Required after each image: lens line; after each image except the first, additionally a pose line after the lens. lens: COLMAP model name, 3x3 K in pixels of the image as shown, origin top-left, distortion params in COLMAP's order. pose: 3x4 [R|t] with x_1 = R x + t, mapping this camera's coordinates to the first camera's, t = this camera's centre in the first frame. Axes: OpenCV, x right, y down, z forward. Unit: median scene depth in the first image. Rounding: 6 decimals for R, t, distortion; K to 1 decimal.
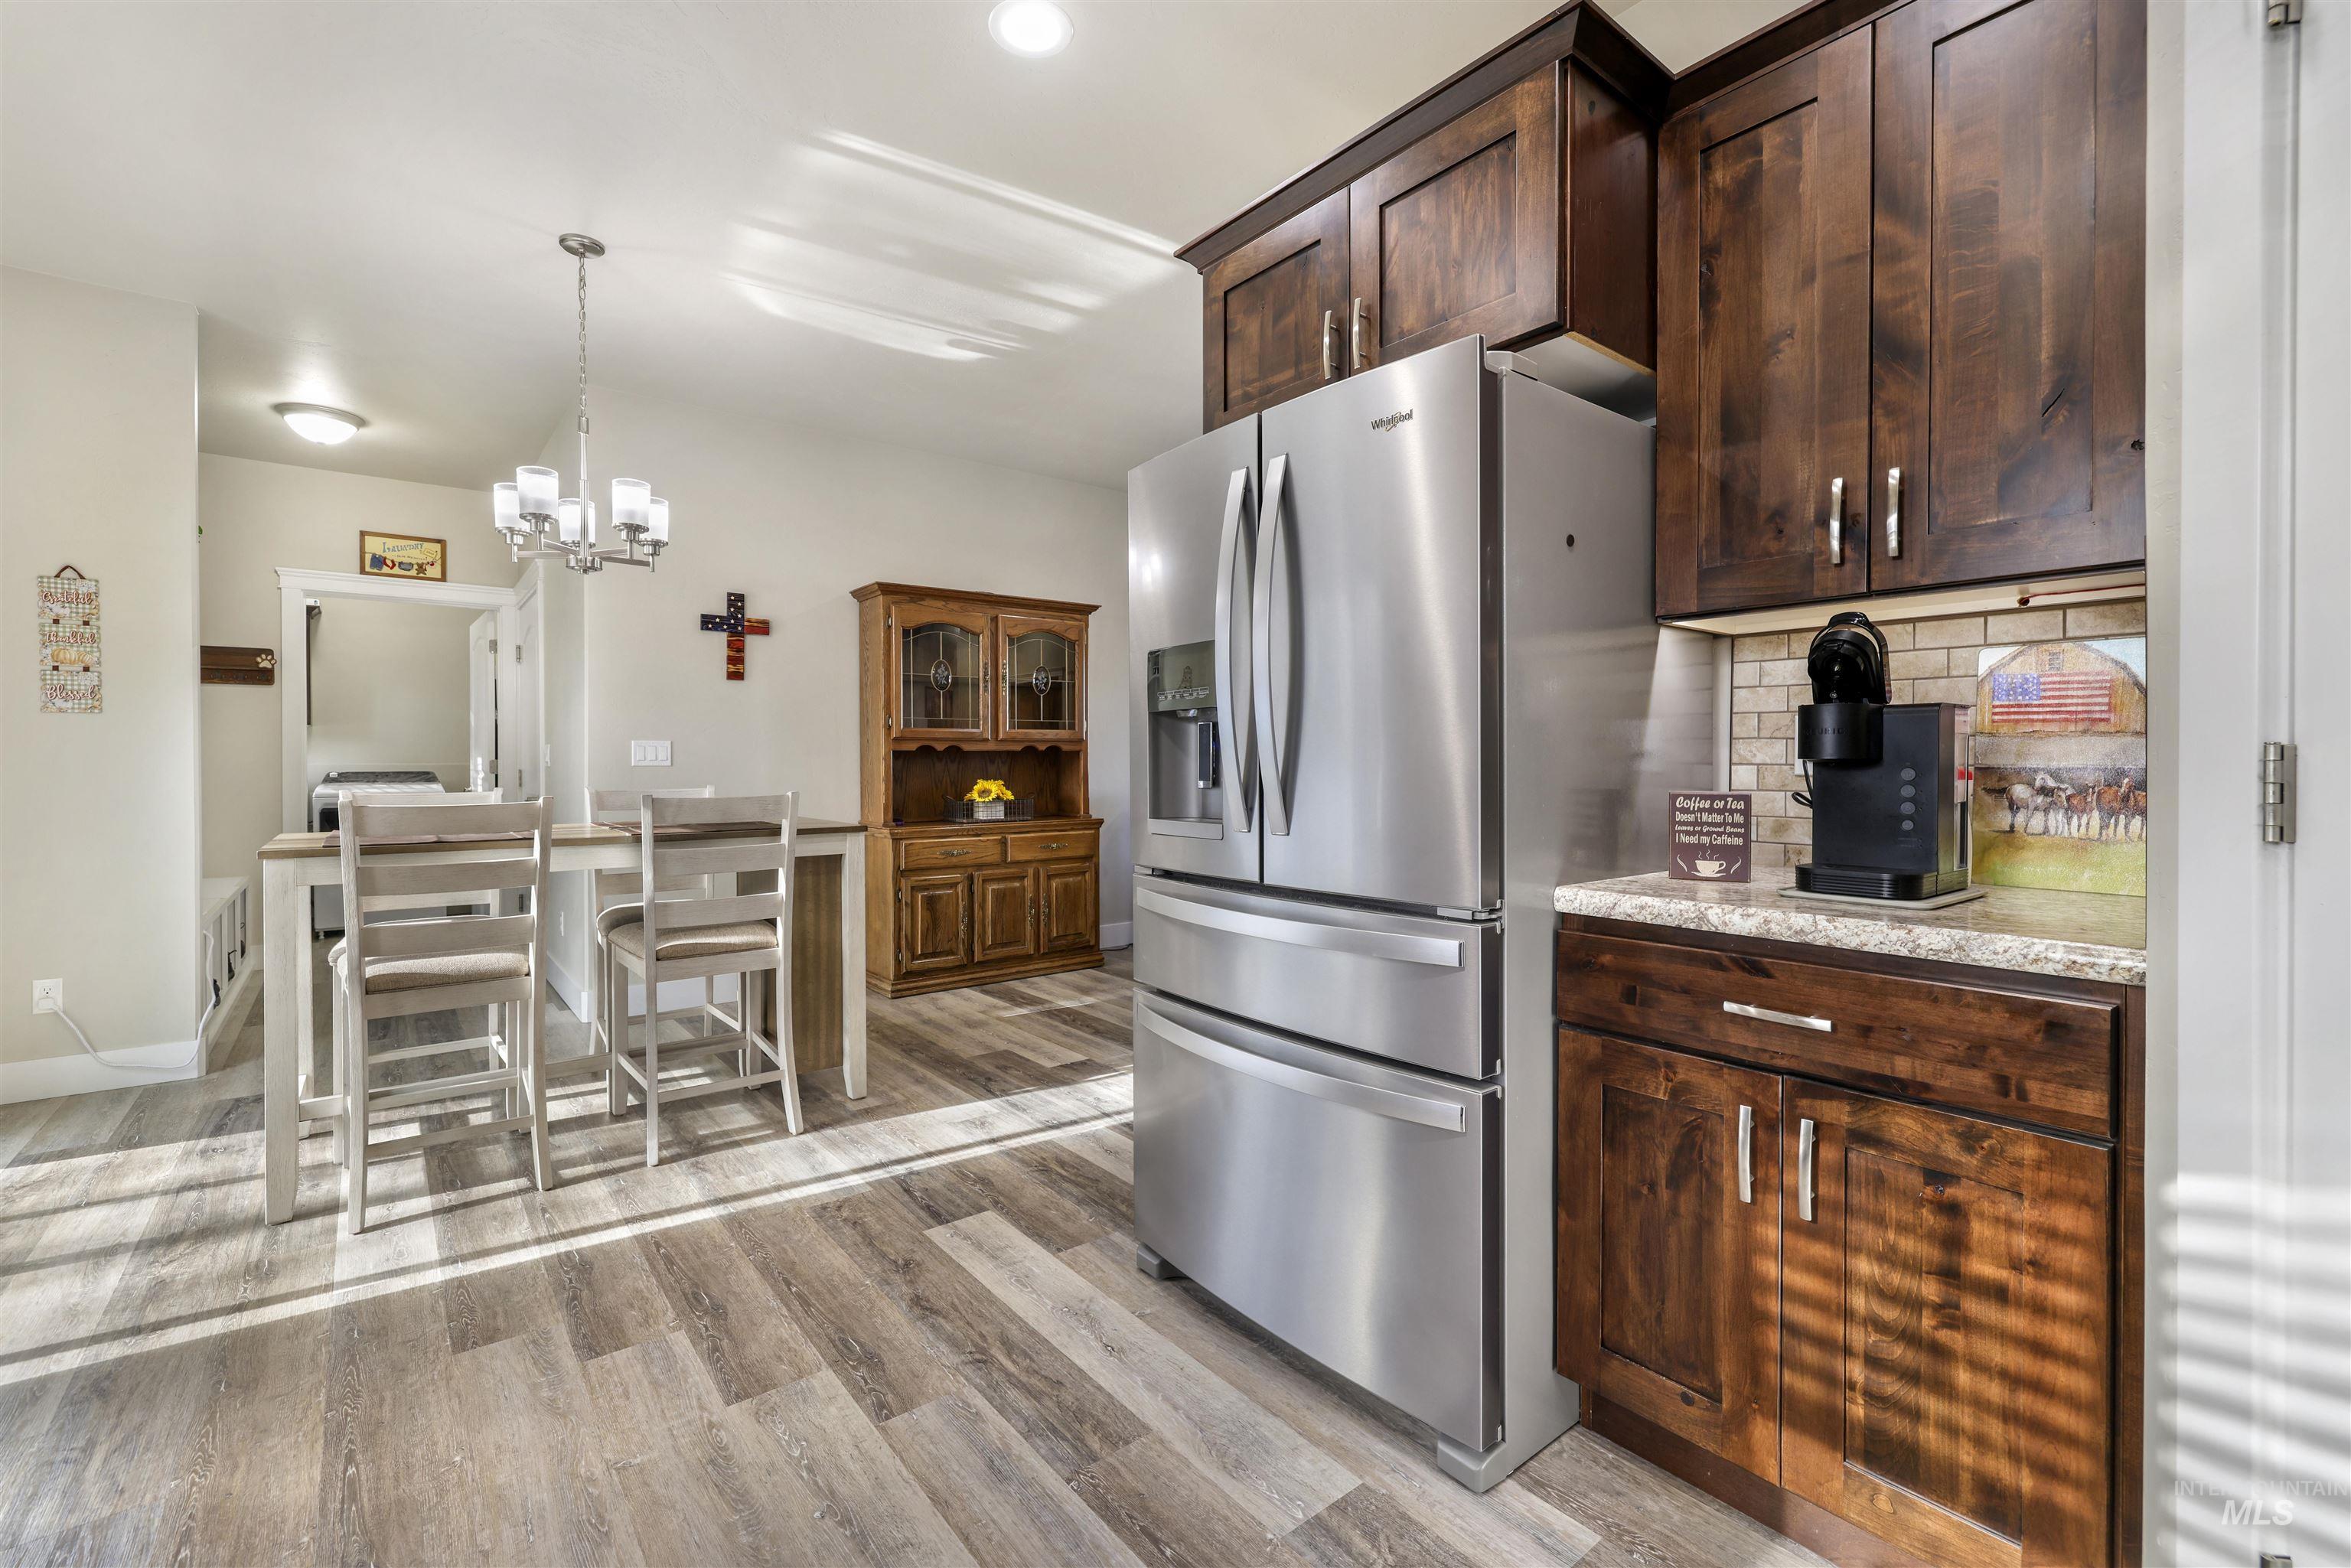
lens RADIAL K [[1014.3, 0, 1155.8], [0, 1014.3, 774.8], [0, 0, 1]] dist [0.000378, 0.000126]
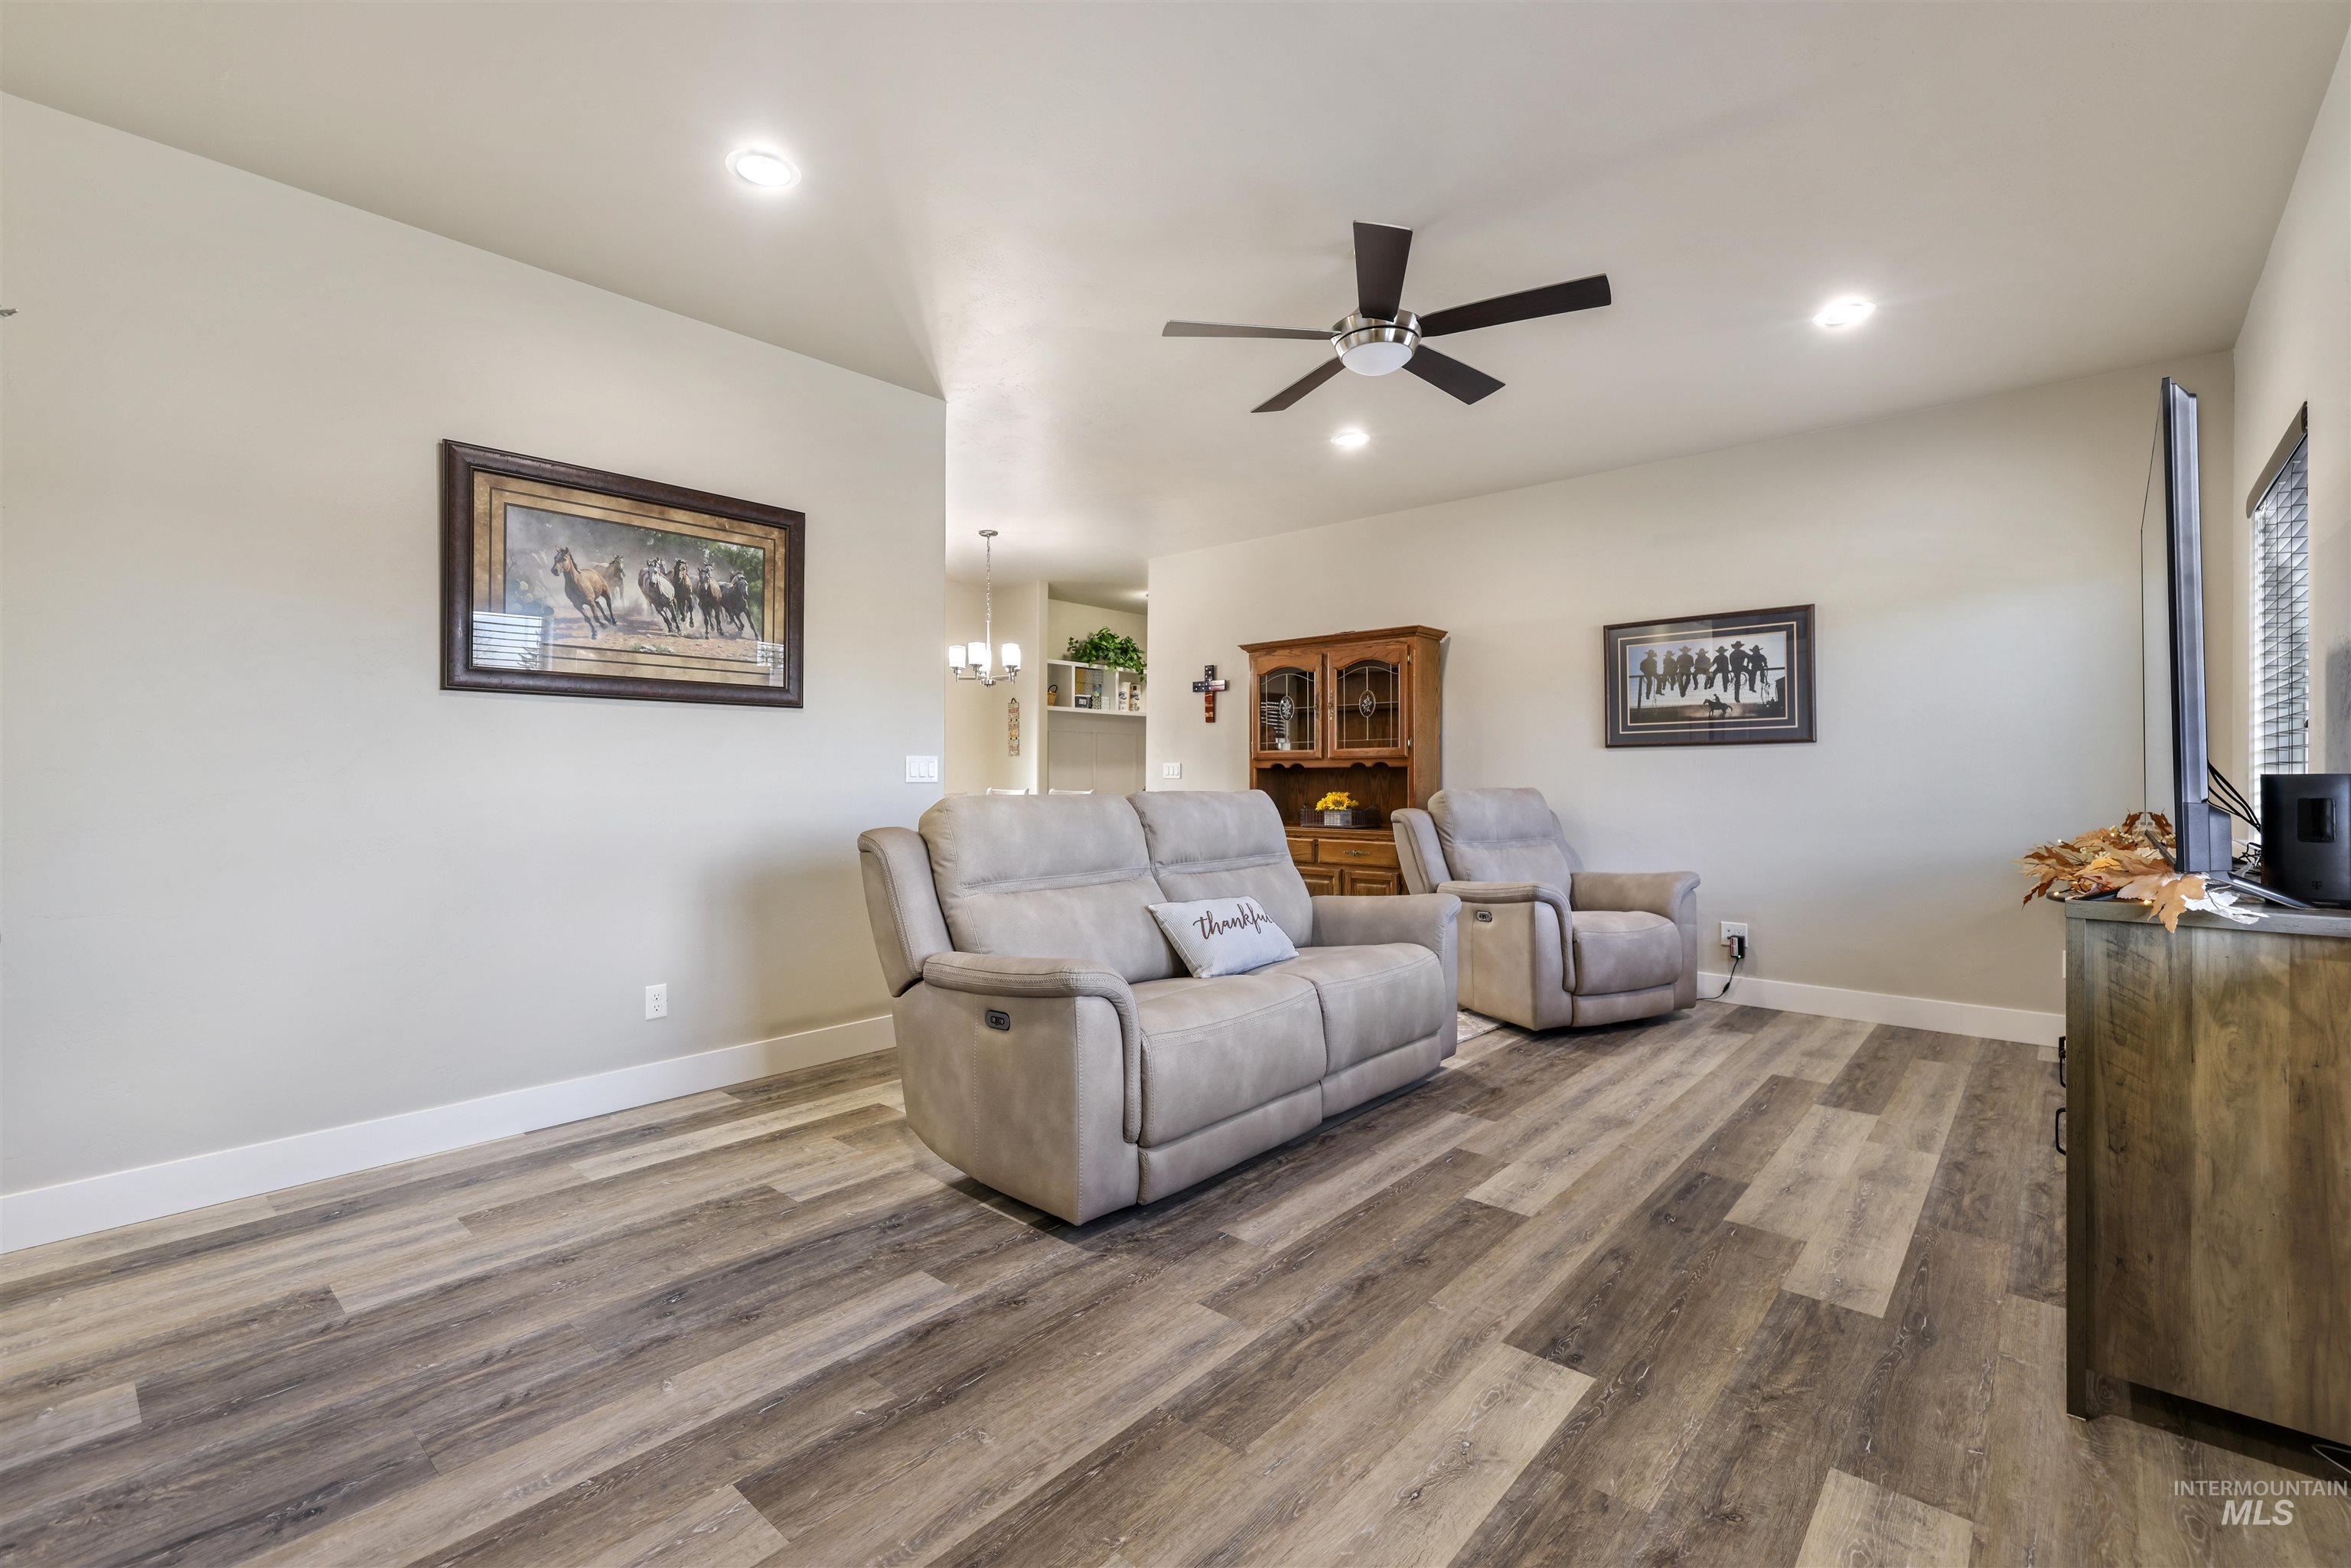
lens RADIAL K [[1014.3, 0, 1162.0], [0, 1014.3, 773.8], [0, 0, 1]] dist [0.000378, 0.000126]
pose [[0.174846, -0.005278, -0.984582, 1.005902], [-0.020964, 0.999739, -0.009082, -0.001641], [0.984373, 0.022228, 0.174690, 0.632184]]
